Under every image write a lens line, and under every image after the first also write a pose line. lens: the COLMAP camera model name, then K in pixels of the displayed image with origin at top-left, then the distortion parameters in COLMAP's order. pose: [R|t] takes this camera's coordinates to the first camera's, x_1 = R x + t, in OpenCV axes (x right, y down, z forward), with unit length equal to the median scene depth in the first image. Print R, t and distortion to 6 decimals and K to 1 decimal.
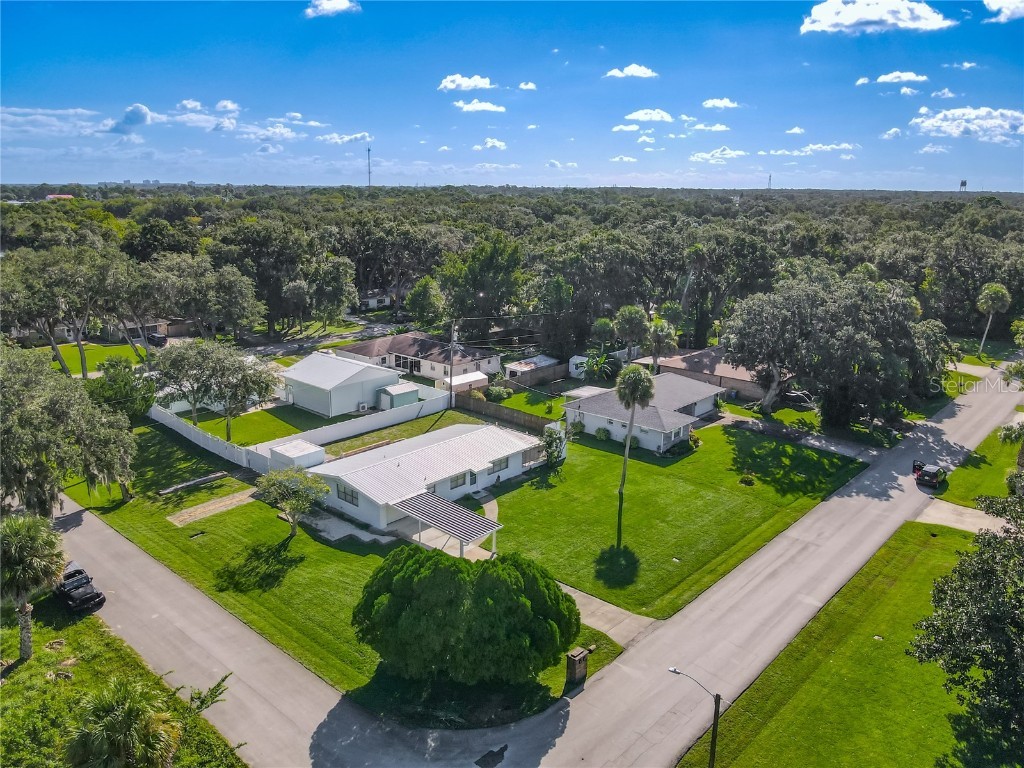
lens RADIAL K [[776.0, 0, 512.0], [0, 776.0, 384.0], [0, 0, 1]] dist [-0.001103, -0.006686]
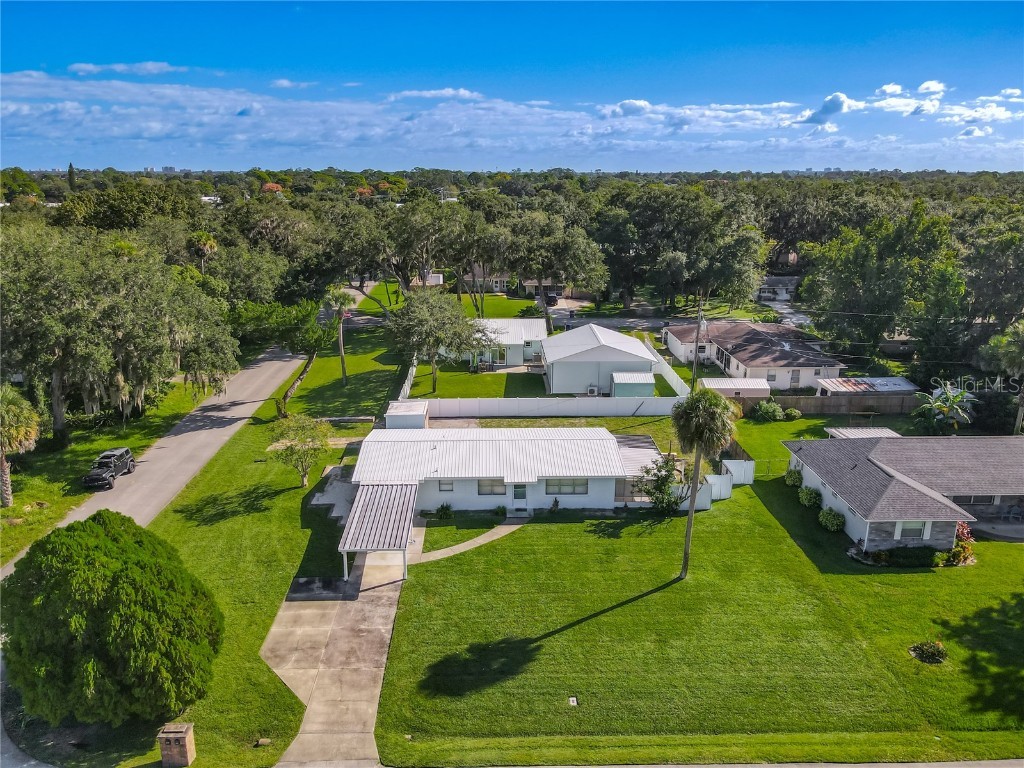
lens RADIAL K [[766.0, 0, 496.3], [0, 766.0, 383.5], [0, 0, 1]] dist [0.022070, -0.028708]
pose [[0.678525, 0.186176, -0.710593, 0.449144], [-0.174804, 0.980484, 0.089973, -0.047801], [0.713476, 0.063166, 0.697827, 0.434903]]
